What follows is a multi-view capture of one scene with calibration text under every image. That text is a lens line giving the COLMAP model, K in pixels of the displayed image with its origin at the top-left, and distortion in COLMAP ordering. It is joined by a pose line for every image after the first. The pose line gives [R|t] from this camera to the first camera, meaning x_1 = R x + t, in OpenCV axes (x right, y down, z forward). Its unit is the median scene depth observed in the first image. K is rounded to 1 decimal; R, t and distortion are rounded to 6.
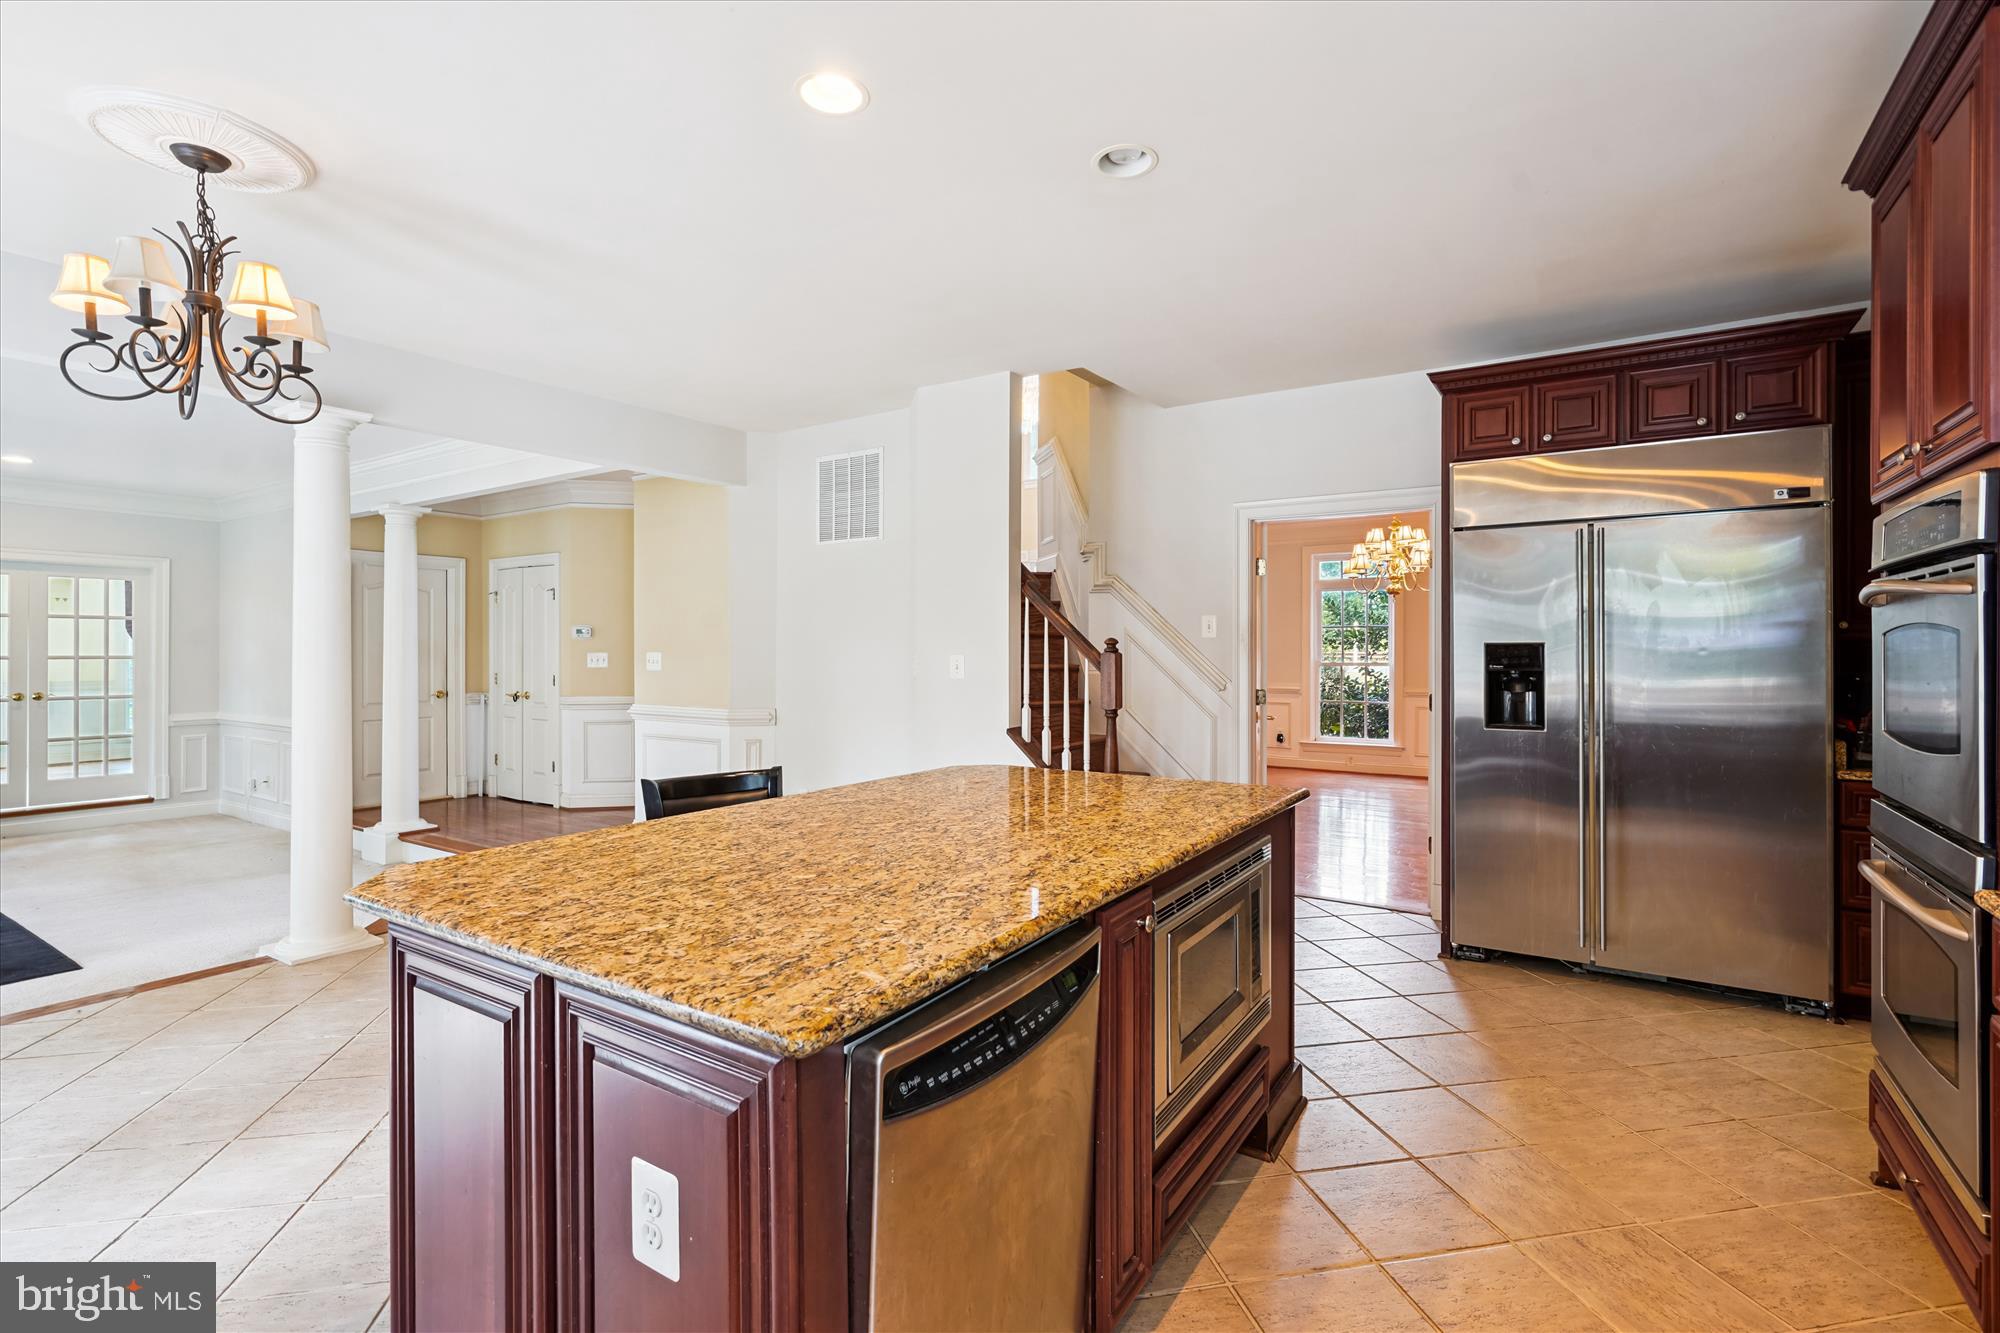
lens RADIAL K [[902.4, 0, 999.7], [0, 902.4, 653.7], [0, 0, 1]] dist [-0.005816, 0.000734]
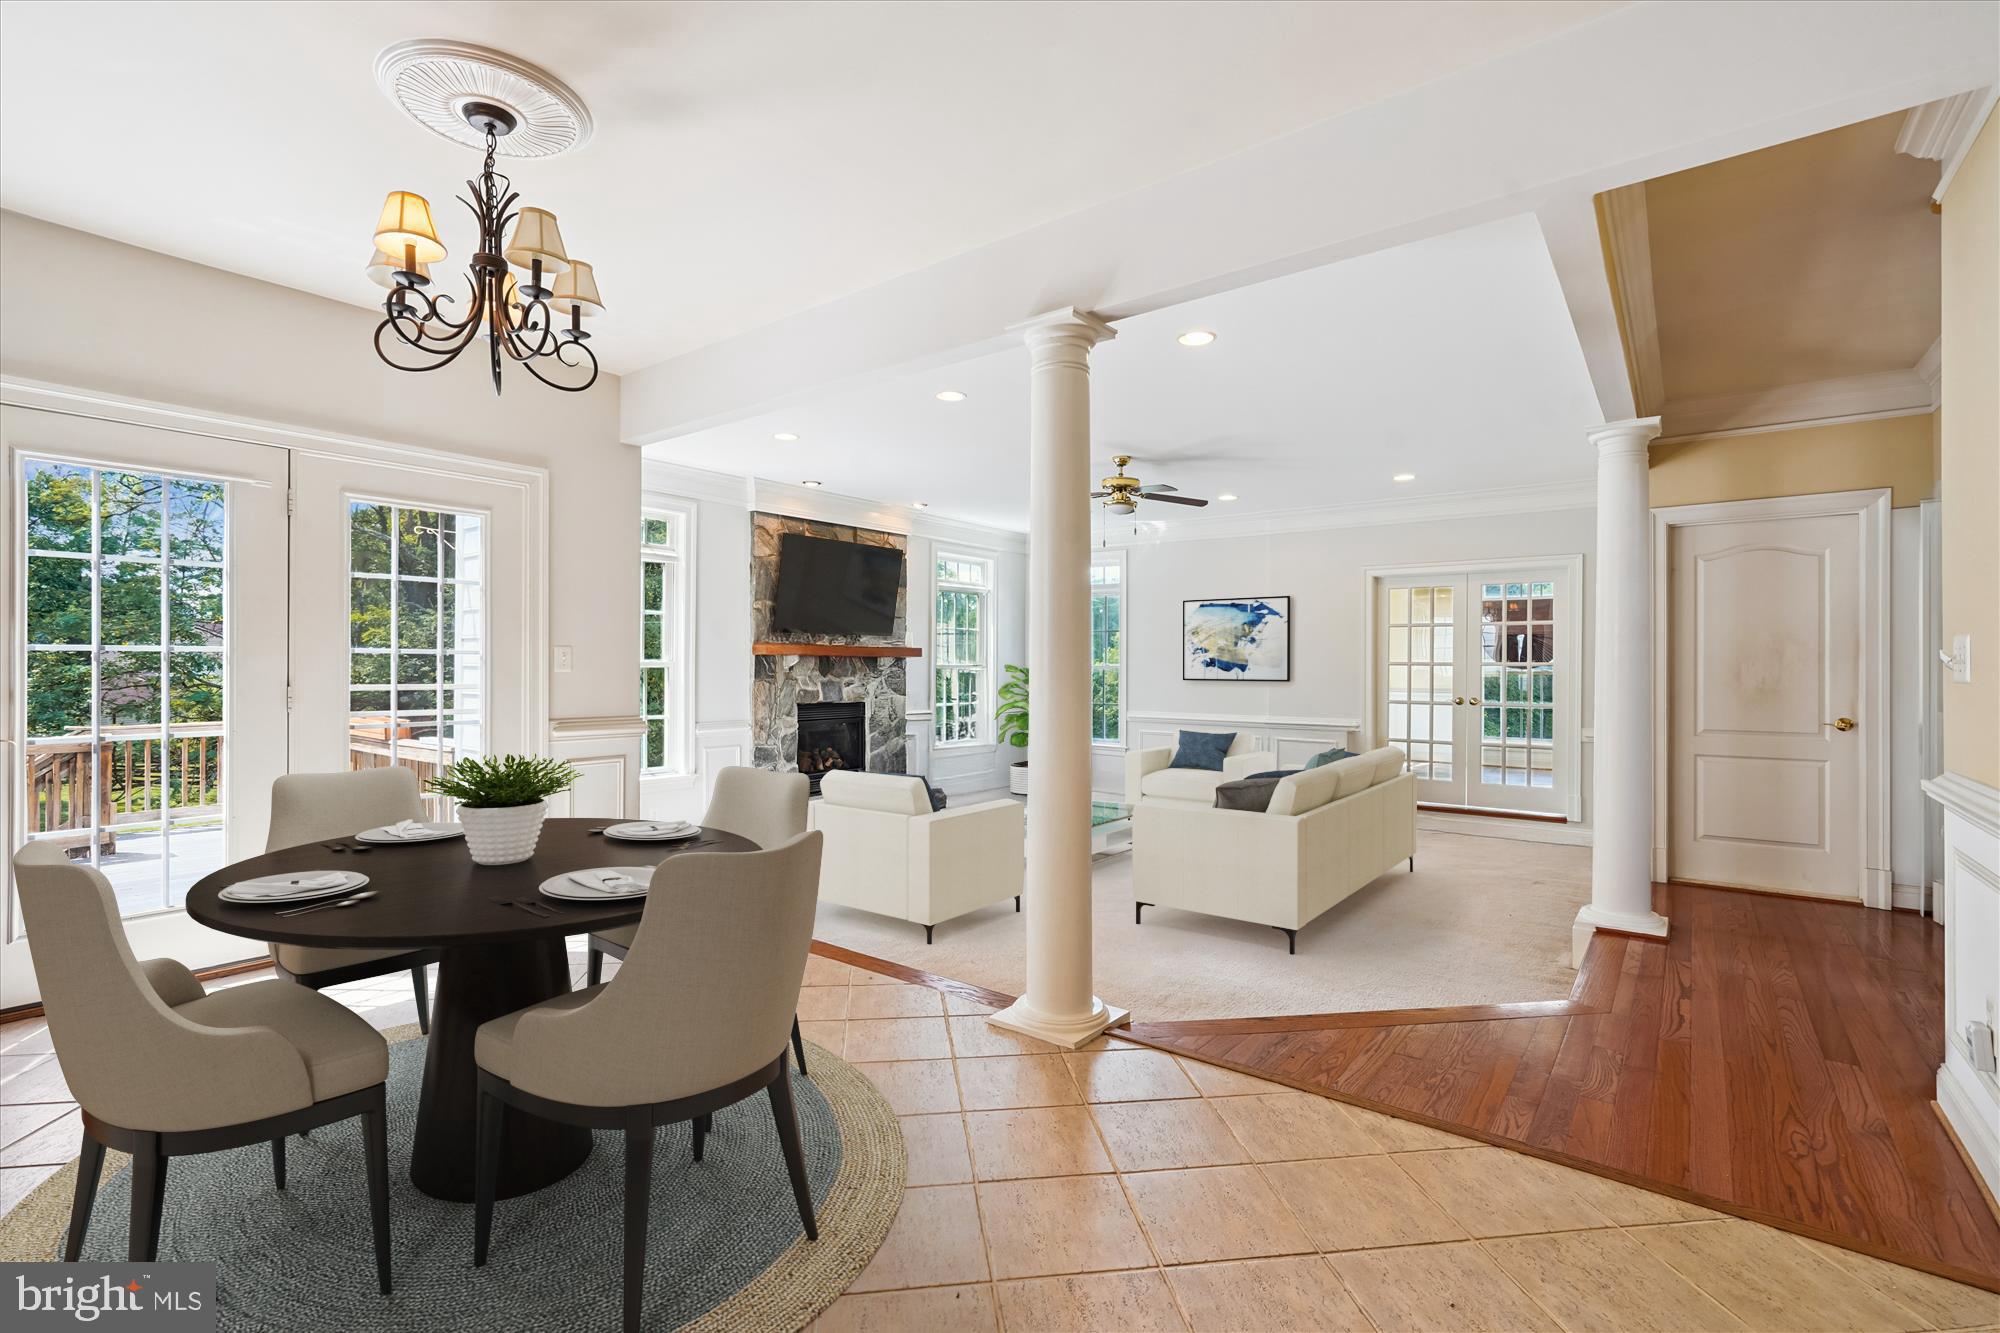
lens RADIAL K [[902.4, 0, 989.2], [0, 902.4, 664.8], [0, 0, 1]] dist [-0.005816, 0.000734]
pose [[-0.083357, -0.005741, -0.996503, 0.014240], [-0.005733, 0.999970, -0.005281, 0.013991], [0.996503, 0.005273, -0.083387, 0.535903]]
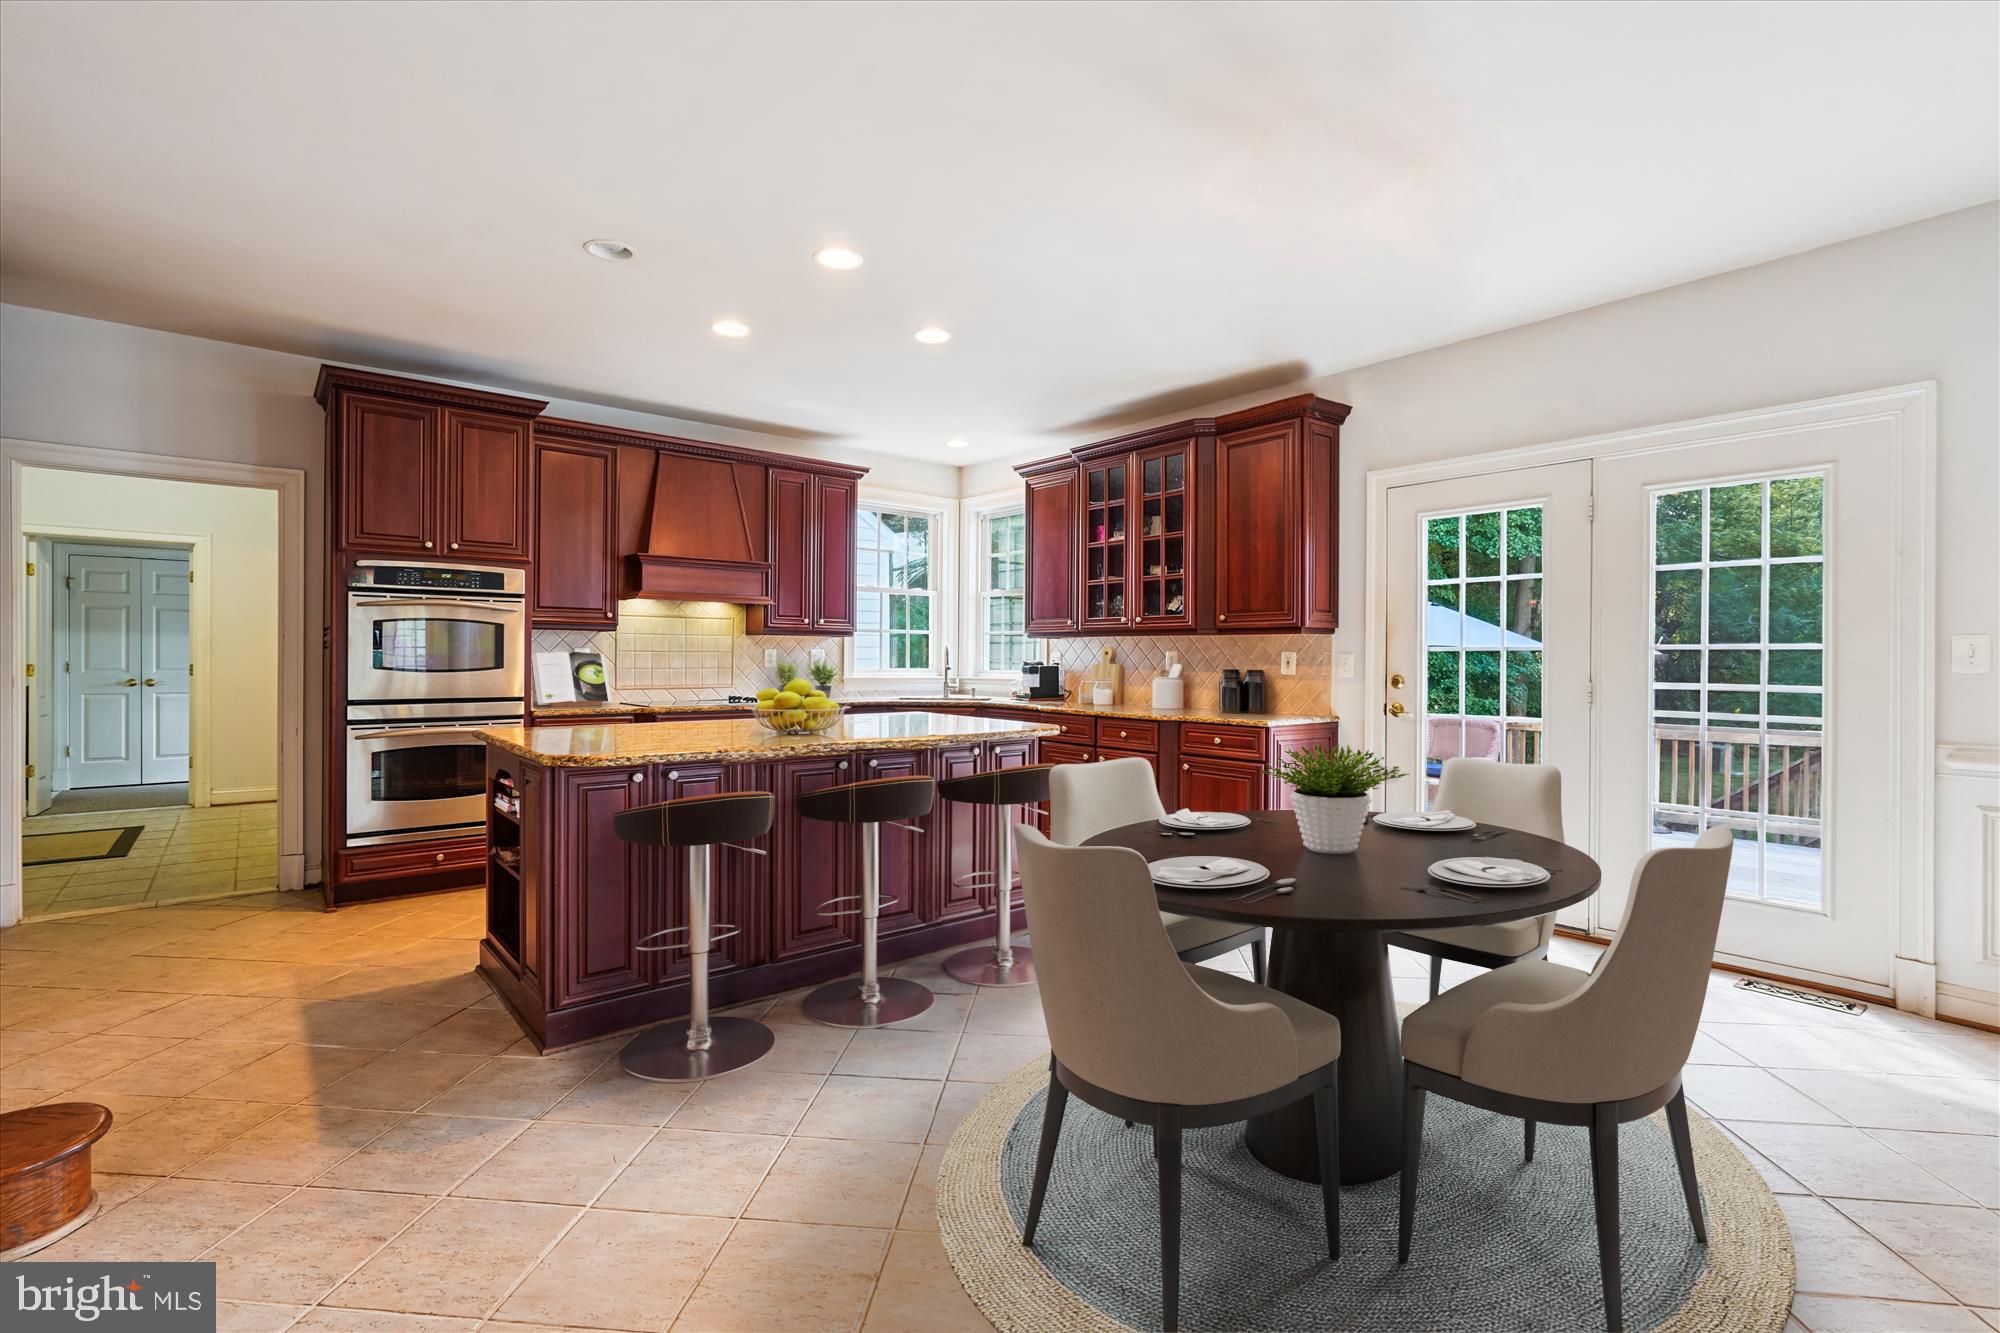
lens RADIAL K [[902.4, 0, 992.7], [0, 902.4, 658.0], [0, 0, 1]] dist [-0.005816, 0.000734]
pose [[-0.952065, -0.009164, 0.305758, -0.282497], [-0.007936, 0.999955, 0.005257, 0.011355], [-0.305792, 0.002579, -0.952095, 0.720713]]
